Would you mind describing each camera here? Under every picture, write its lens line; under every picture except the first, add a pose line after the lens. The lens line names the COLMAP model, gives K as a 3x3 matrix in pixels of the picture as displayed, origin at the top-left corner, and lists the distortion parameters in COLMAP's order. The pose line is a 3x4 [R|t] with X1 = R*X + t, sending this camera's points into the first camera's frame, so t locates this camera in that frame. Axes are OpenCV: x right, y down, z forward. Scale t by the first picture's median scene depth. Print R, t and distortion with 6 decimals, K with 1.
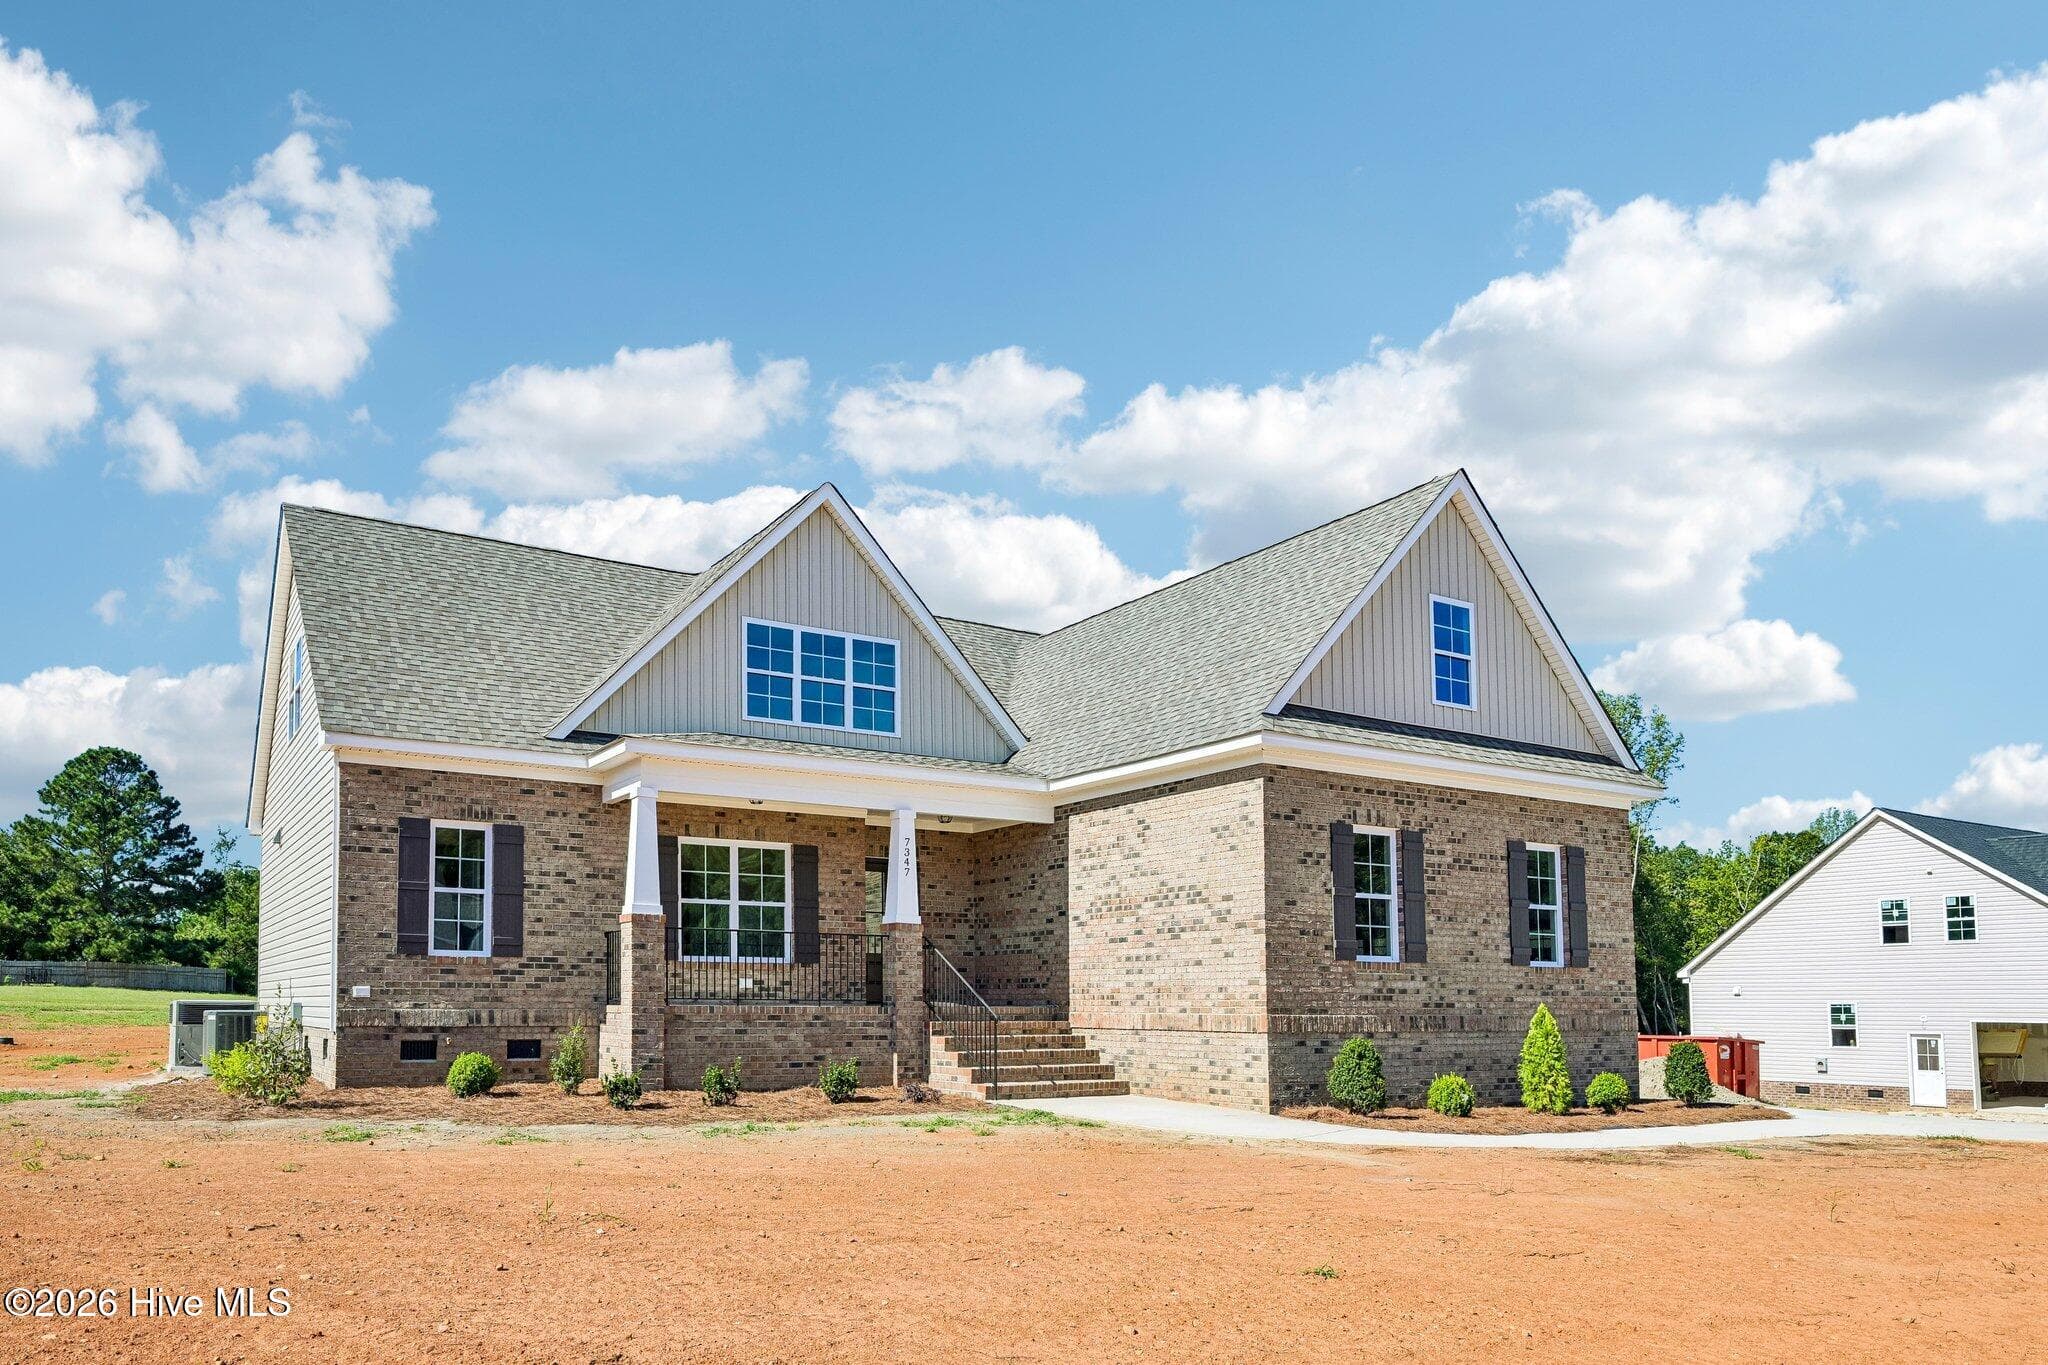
lens RADIAL K [[1695.7, 0, 1028.6], [0, 1695.7, 809.7], [0, 0, 1]] dist [0.008683, 0.002145]
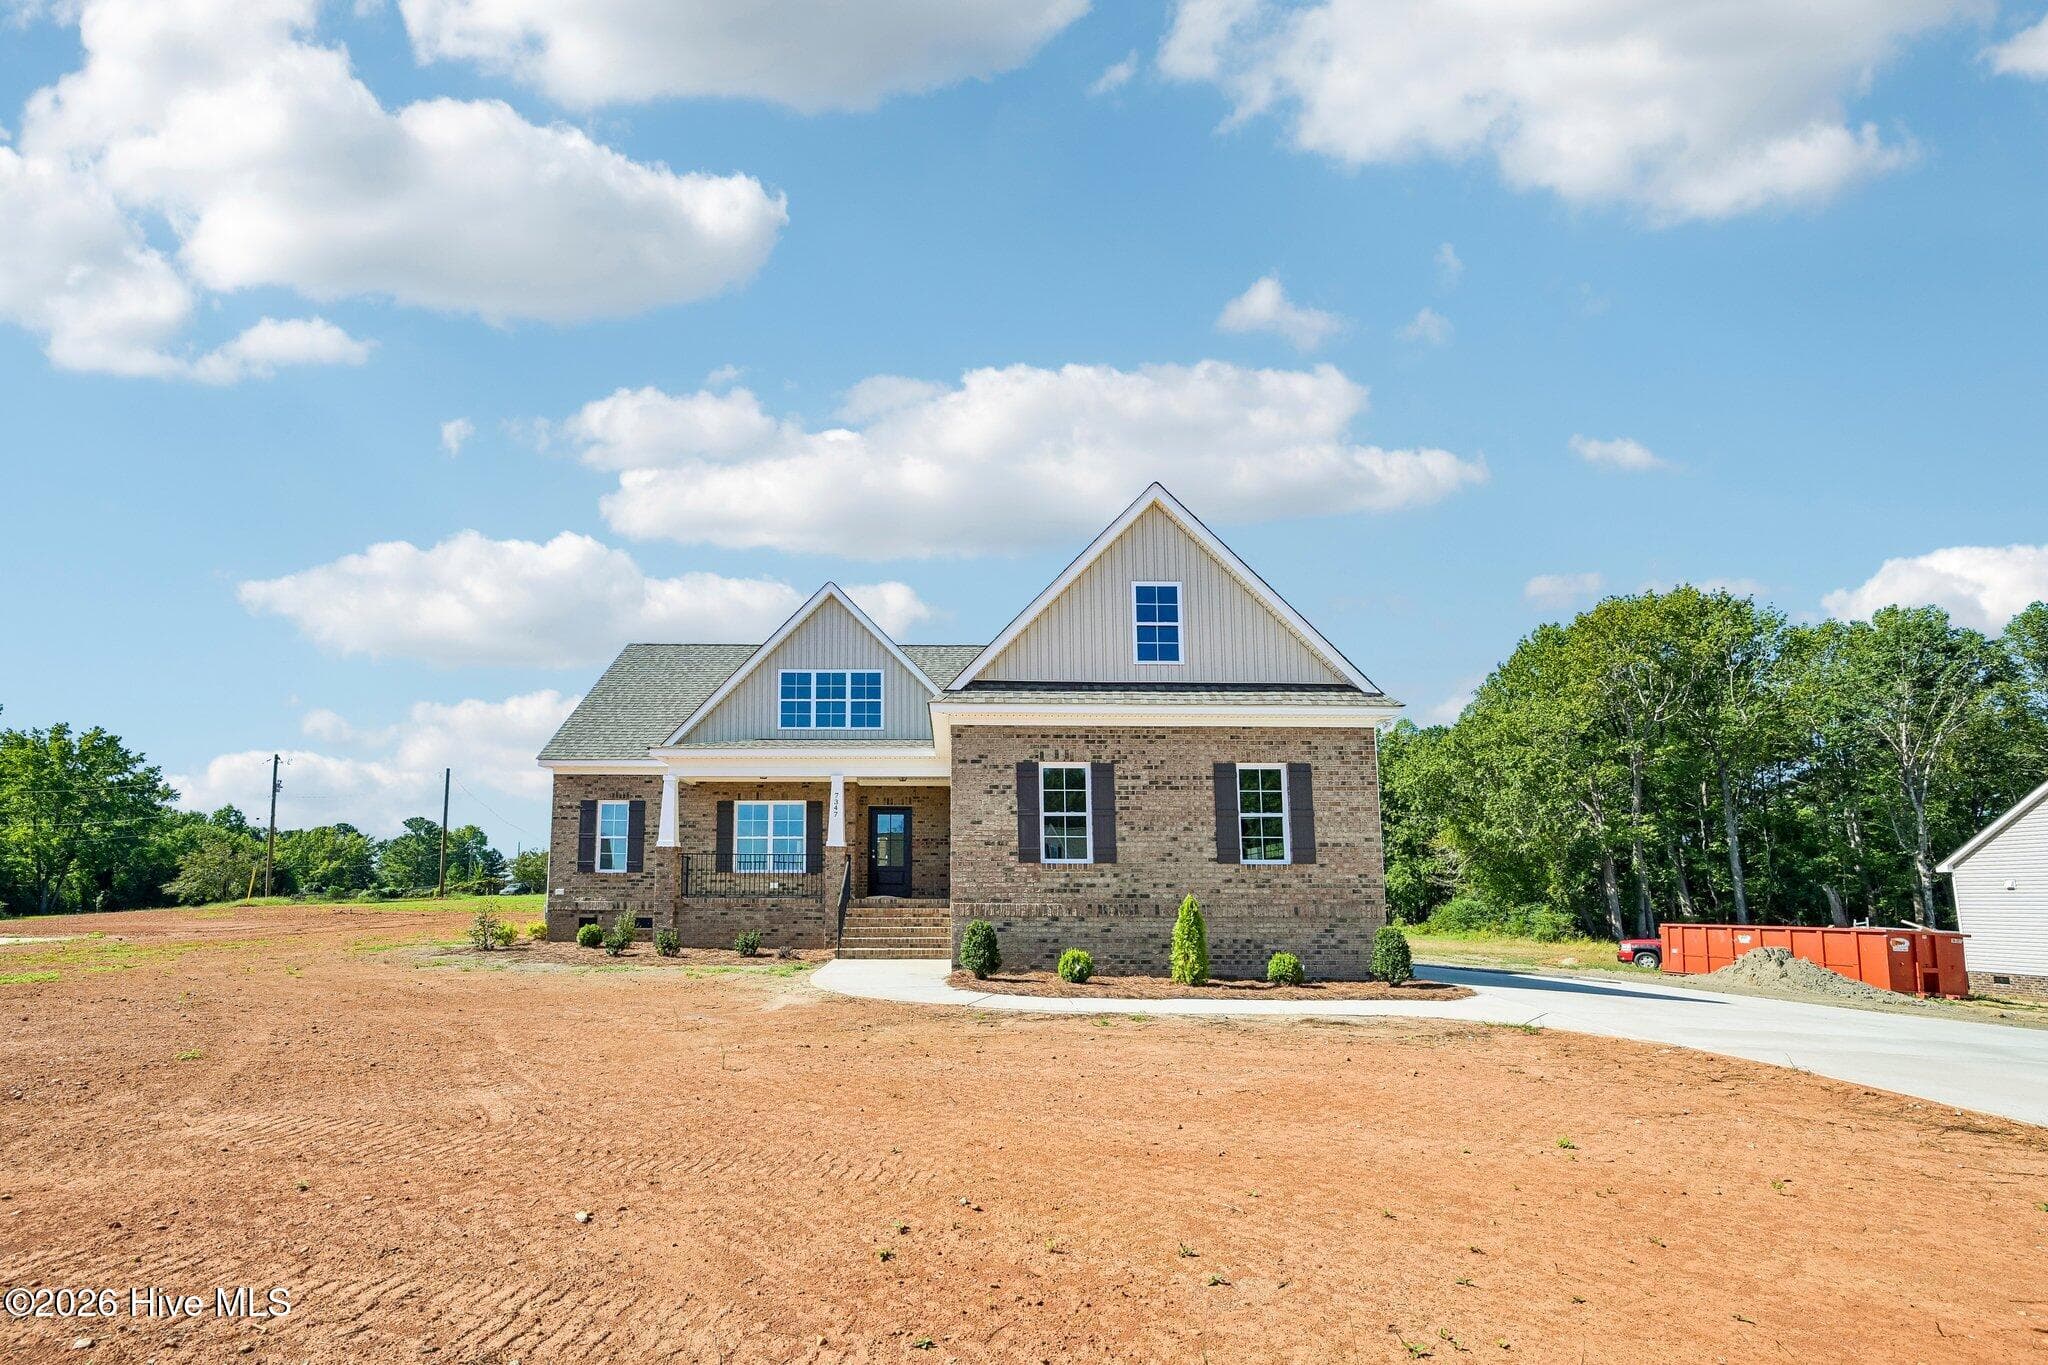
lens RADIAL K [[1044.4, 0, 1001.1], [0, 1044.4, 724.3], [0, 0, 1]] dist [0.006475, 0.000756]
pose [[0.796160, -0.103933, -0.596093, 0.655486], [0.070238, 0.994352, -0.079561, 0.042039], [0.600995, 0.021475, 0.798964, 0.306174]]
